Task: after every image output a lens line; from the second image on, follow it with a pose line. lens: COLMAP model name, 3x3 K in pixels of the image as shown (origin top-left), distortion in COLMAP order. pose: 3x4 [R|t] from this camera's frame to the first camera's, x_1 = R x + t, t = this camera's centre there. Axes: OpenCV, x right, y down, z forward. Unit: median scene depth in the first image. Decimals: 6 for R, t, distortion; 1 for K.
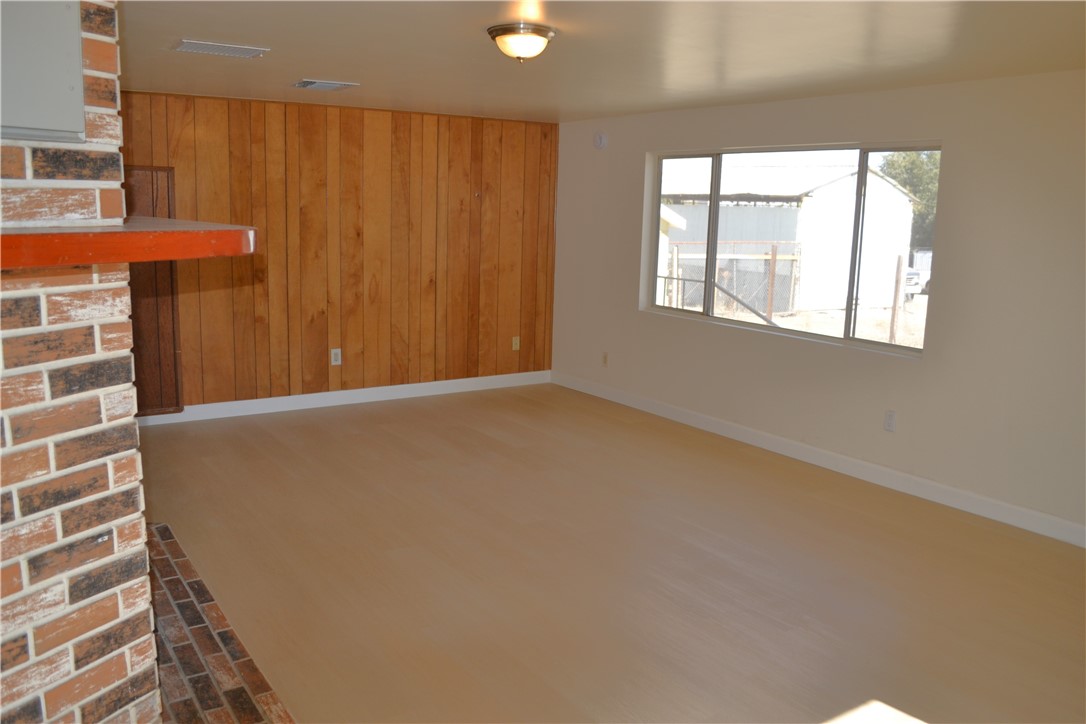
lens RADIAL K [[880.2, 0, 537.4], [0, 880.2, 364.0], [0, 0, 1]] dist [-0.083679, 0.014363]
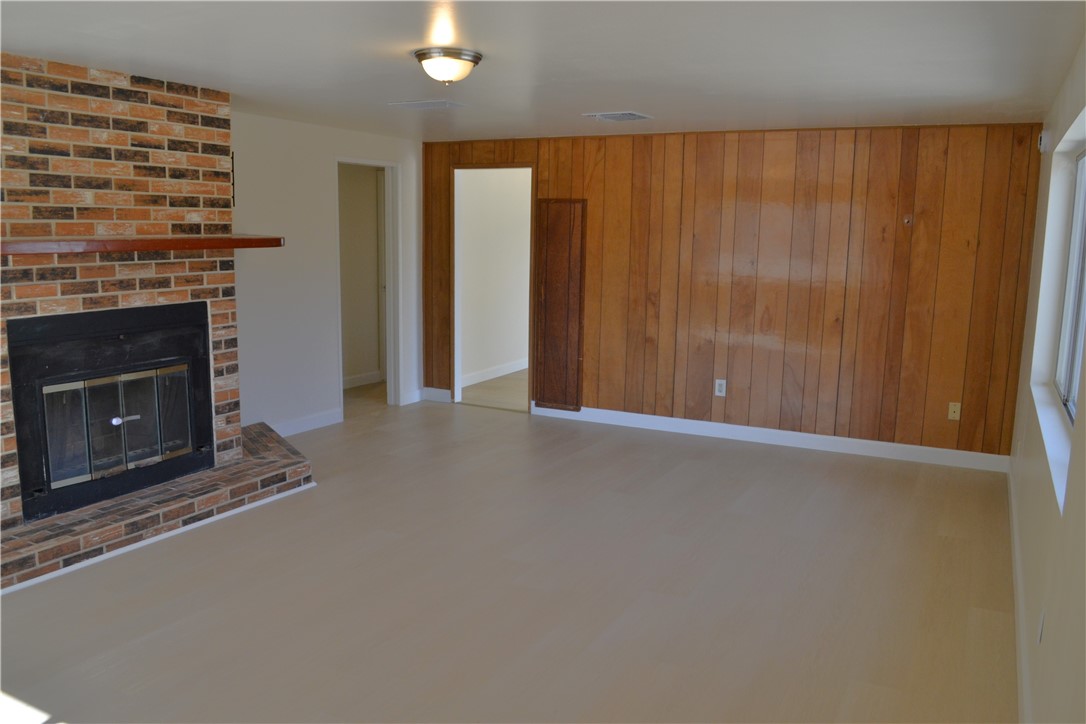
lens RADIAL K [[880.2, 0, 537.7], [0, 880.2, 362.9], [0, 0, 1]] dist [-0.083679, 0.014363]
pose [[0.476970, 0.117740, -0.870998, 0.518512], [-0.155298, 0.986684, 0.048336, -0.050959], [0.865091, 0.112209, 0.488903, 0.344280]]
